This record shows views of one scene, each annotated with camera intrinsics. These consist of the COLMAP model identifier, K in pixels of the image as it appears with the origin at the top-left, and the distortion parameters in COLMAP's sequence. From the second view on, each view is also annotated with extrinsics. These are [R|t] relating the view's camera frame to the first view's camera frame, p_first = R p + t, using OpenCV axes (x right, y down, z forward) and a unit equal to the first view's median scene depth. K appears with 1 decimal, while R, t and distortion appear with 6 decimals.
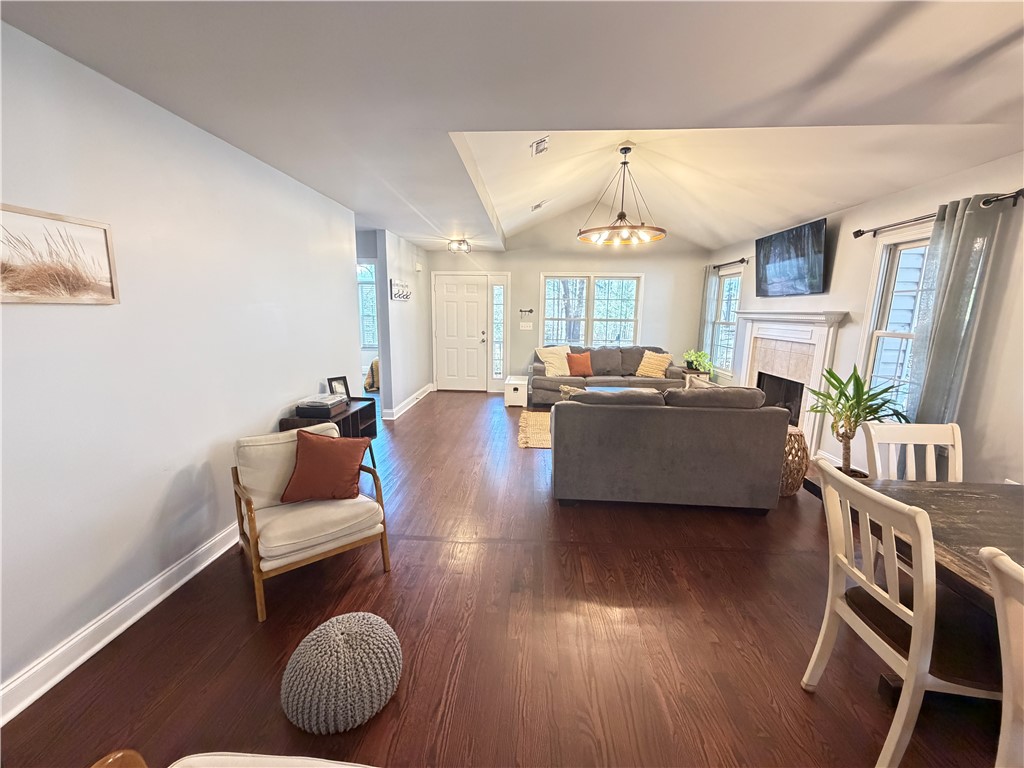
lens RADIAL K [[408.1, 0, 510.6], [0, 408.1, 383.5], [0, 0, 1]] dist [0.001440, -0.000021]
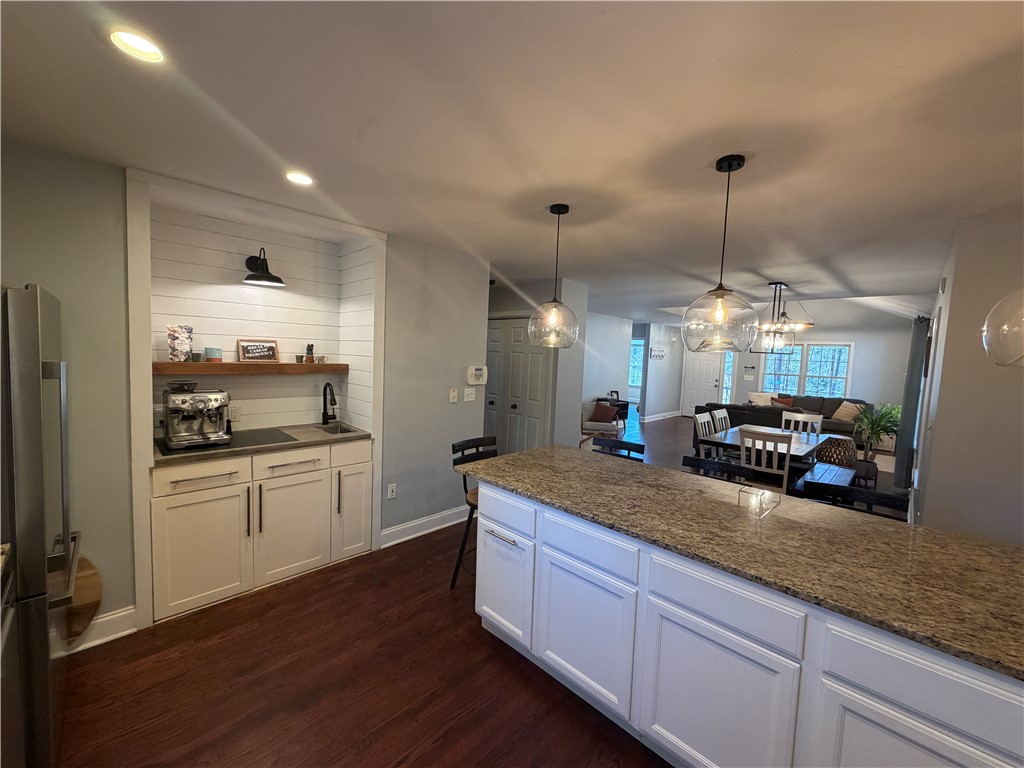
lens RADIAL K [[408.1, 0, 510.6], [0, 408.1, 383.5], [0, 0, 1]] dist [0.001440, -0.000021]
pose [[0.752751, 0.067138, -0.654873, 0.510424], [-0.146869, 0.986840, -0.067649, 0.145599], [0.641713, 0.147103, 0.752705, -0.899546]]
